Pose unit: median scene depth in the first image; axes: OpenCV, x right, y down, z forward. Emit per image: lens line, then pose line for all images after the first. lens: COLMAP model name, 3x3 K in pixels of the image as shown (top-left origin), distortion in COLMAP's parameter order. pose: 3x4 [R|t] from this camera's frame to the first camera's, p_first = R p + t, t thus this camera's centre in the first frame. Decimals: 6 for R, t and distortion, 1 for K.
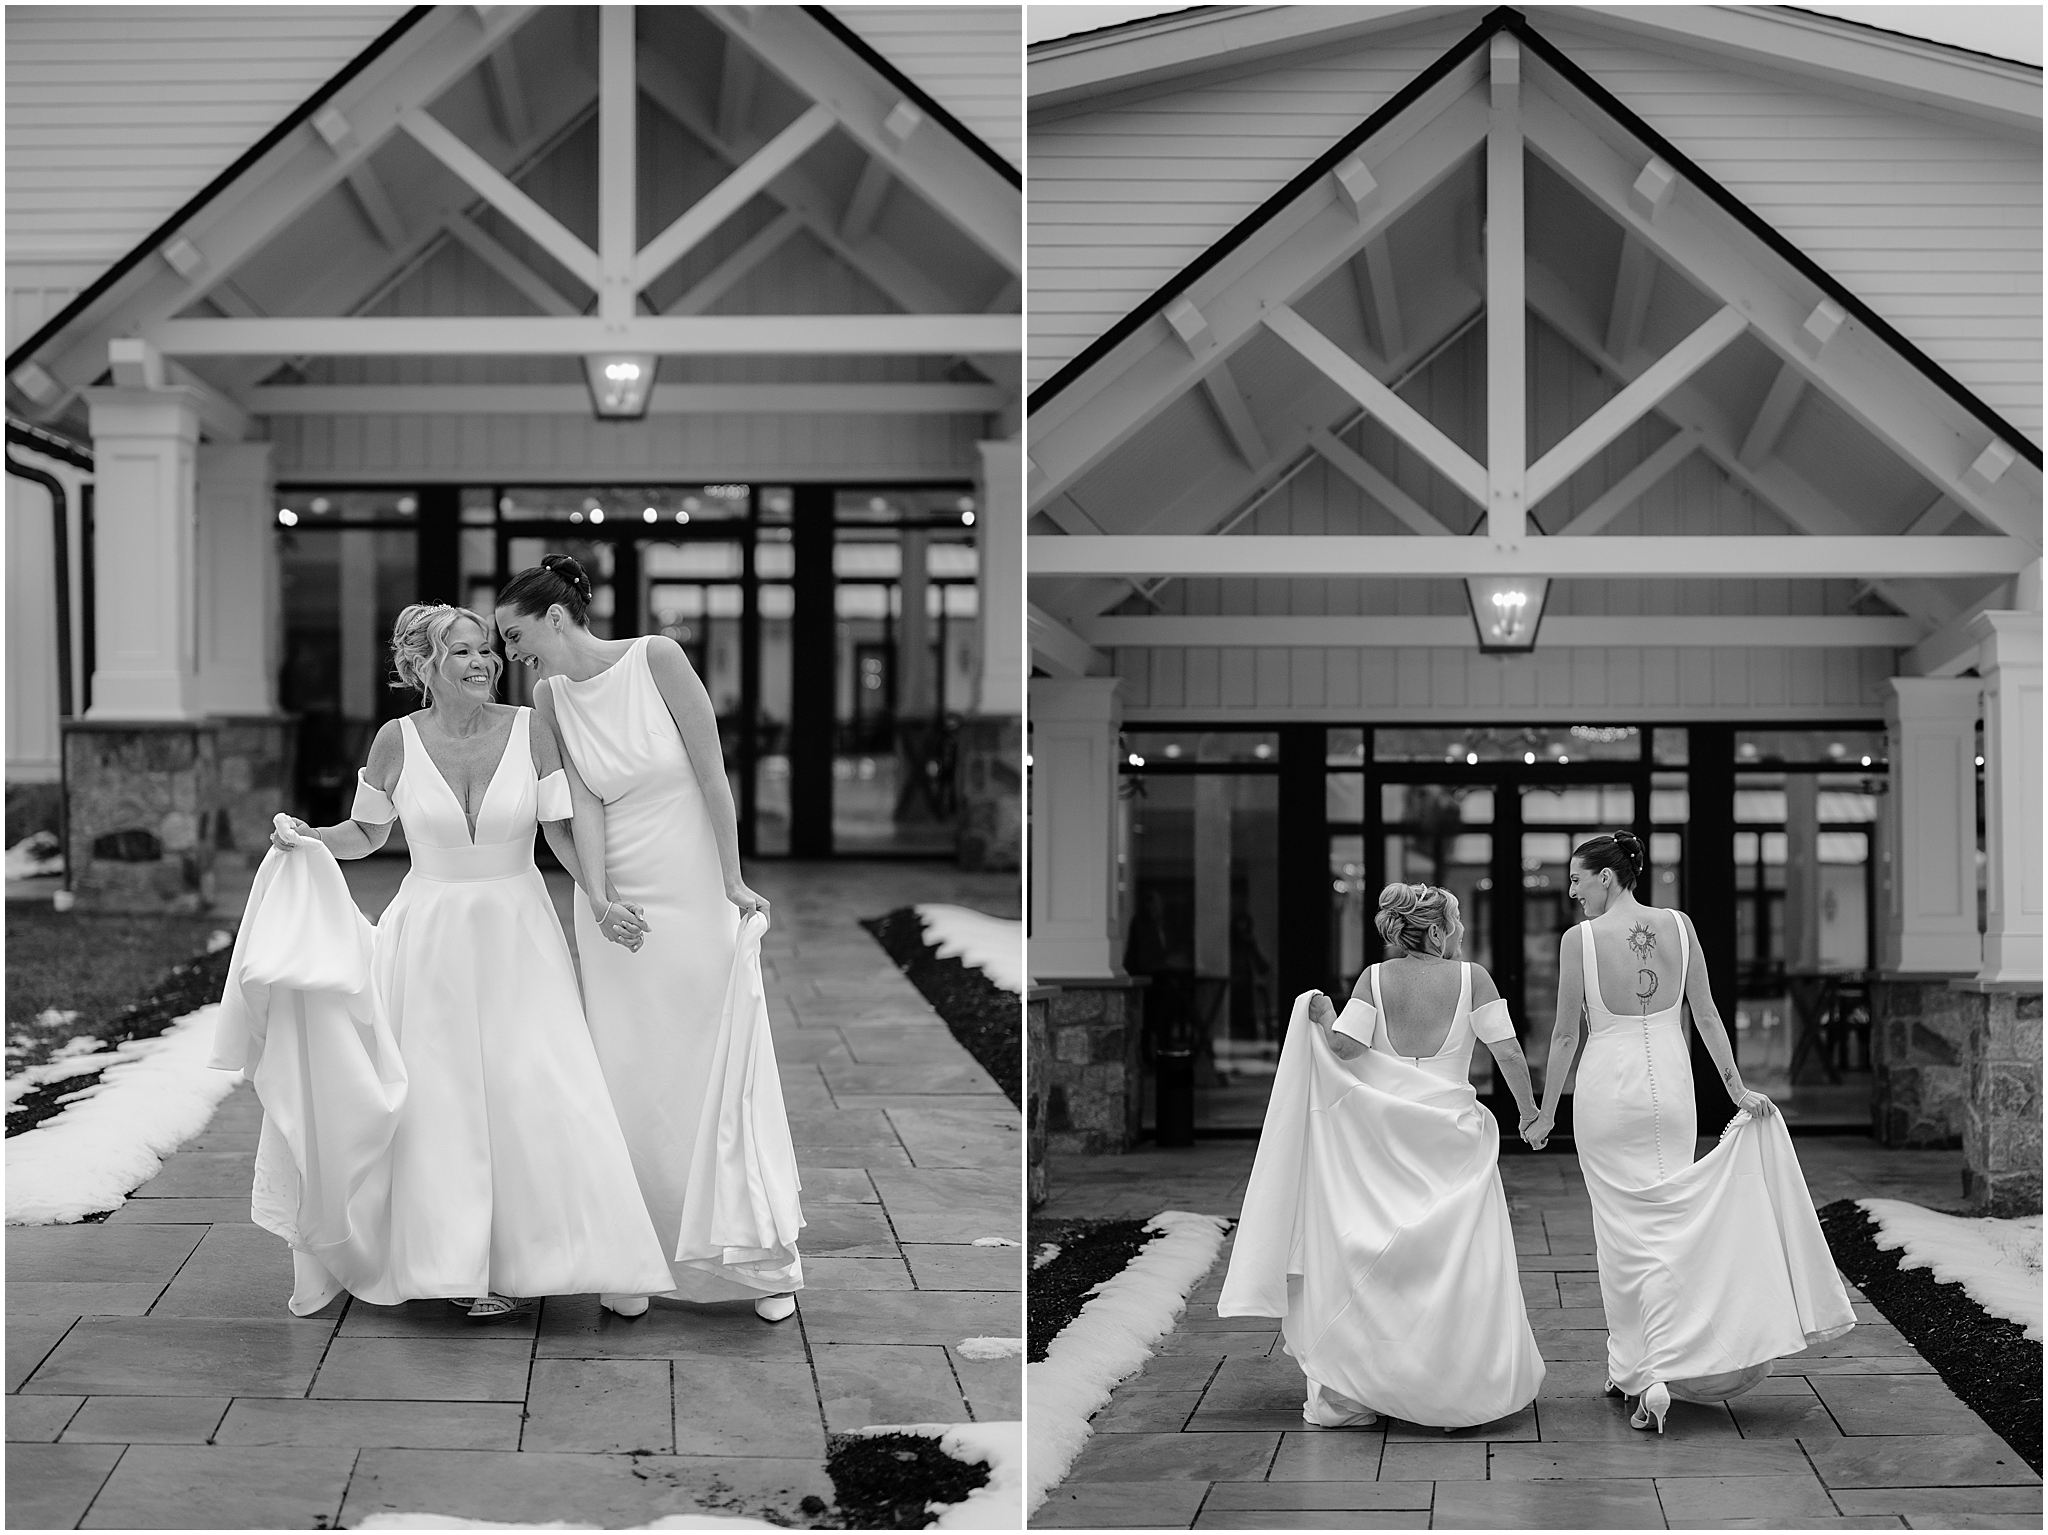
lens RADIAL K [[3295.2, 0, 1024.7], [0, 3295.2, 762.2], [0, 0, 1]] dist [-0.019073, 0.000000]
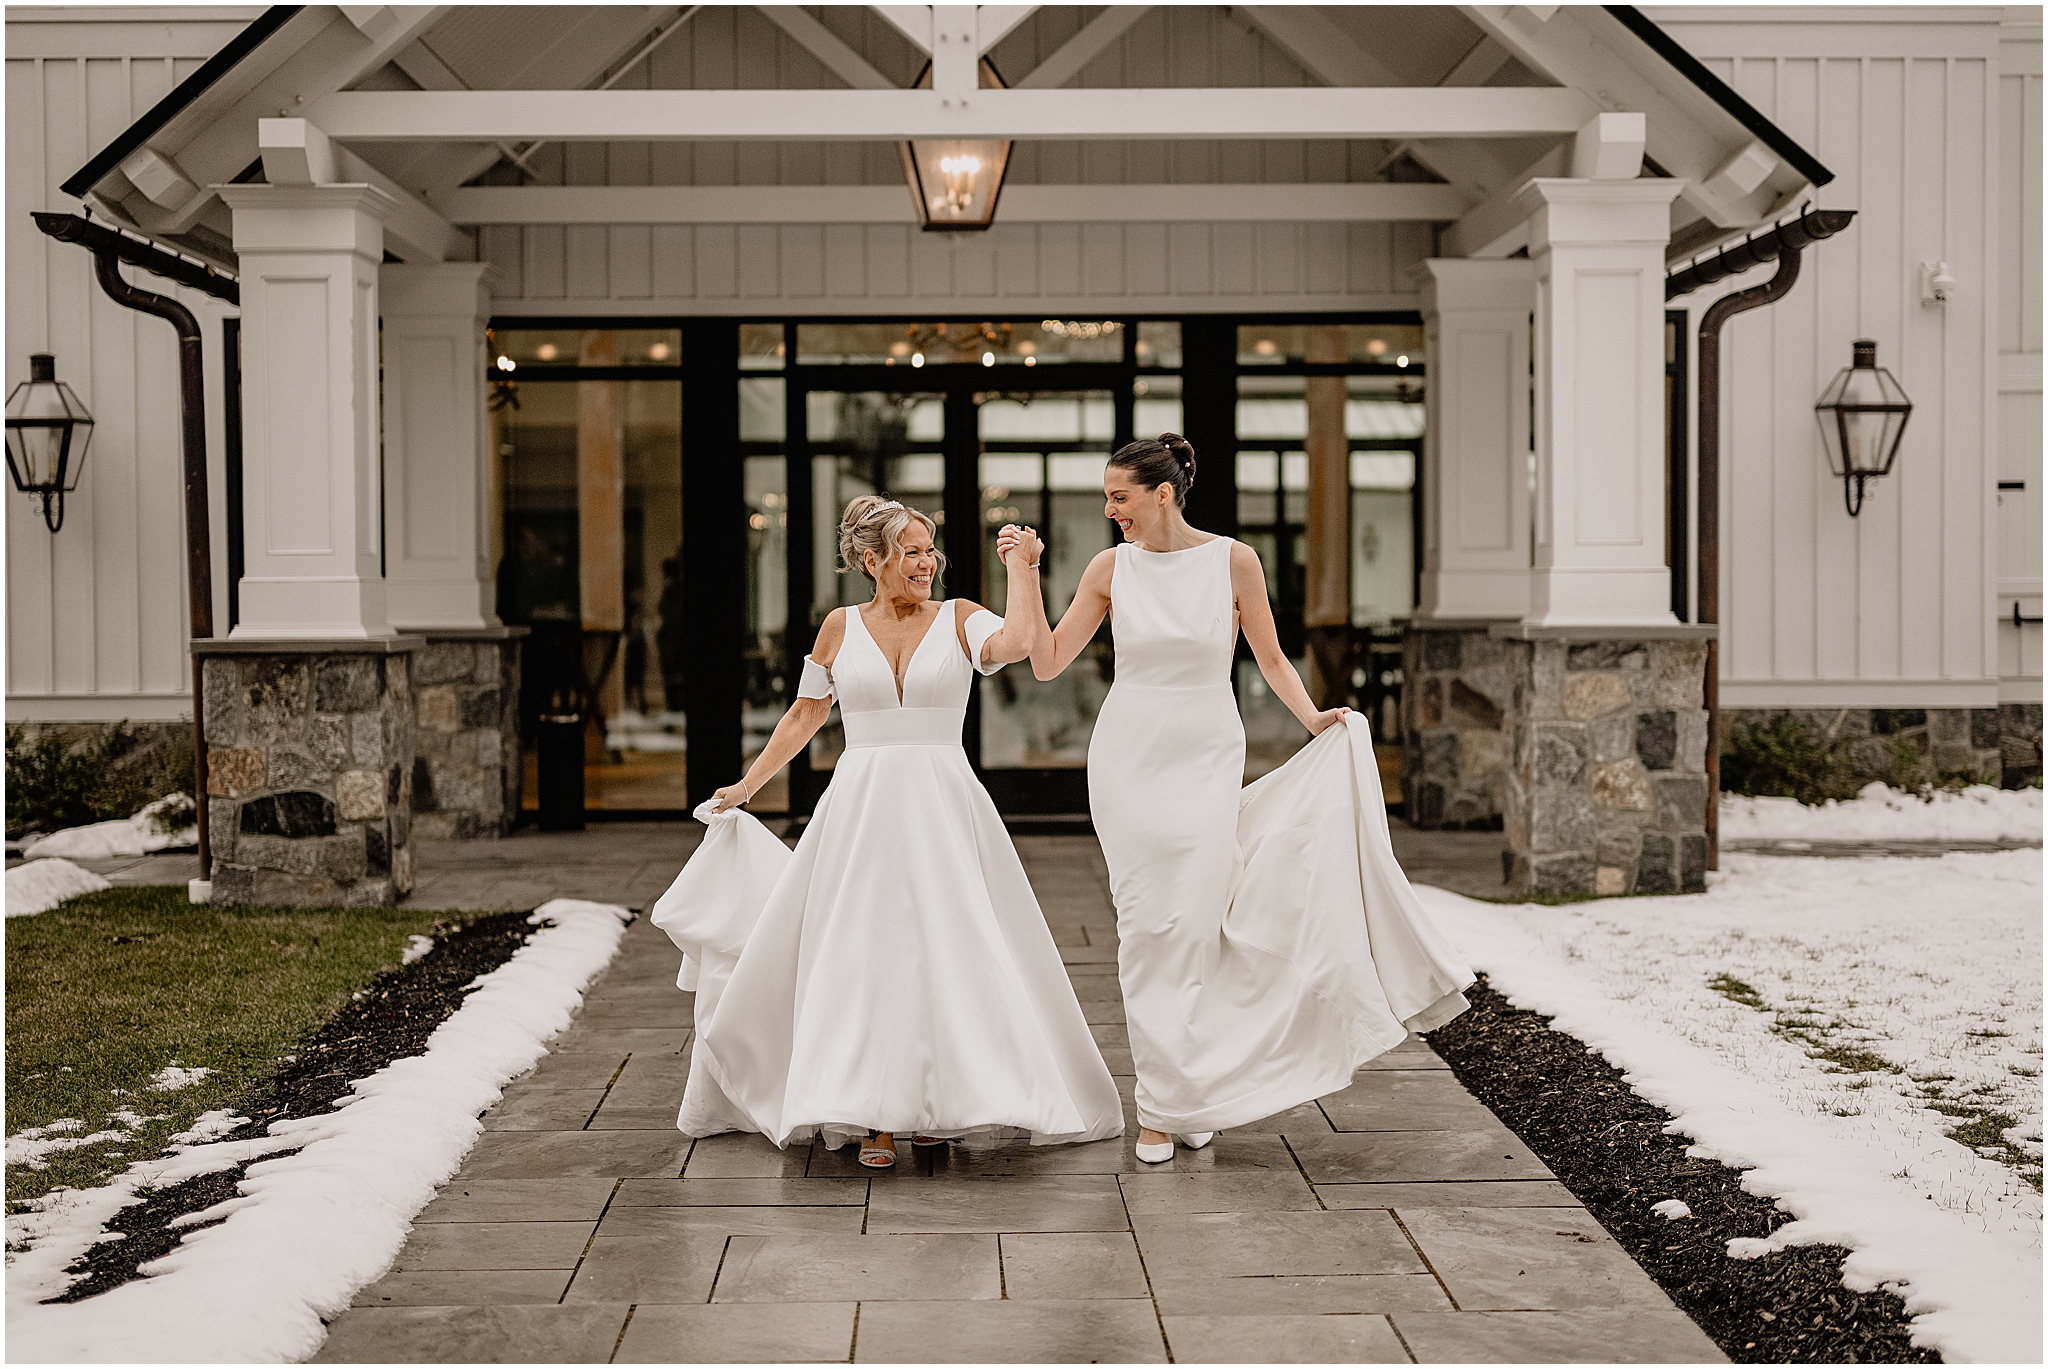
lens RADIAL K [[3507.9, 0, 1018.9], [0, 3507.9, 678.6], [0, 0, 1]] dist [-0.013126, 0.000000]
pose [[0.985538, -0.018418, 0.168449, 0.013111], [0.003400, 0.996025, 0.089007, 0.000183], [-0.169419, -0.087147, 0.981684, 0.139470]]
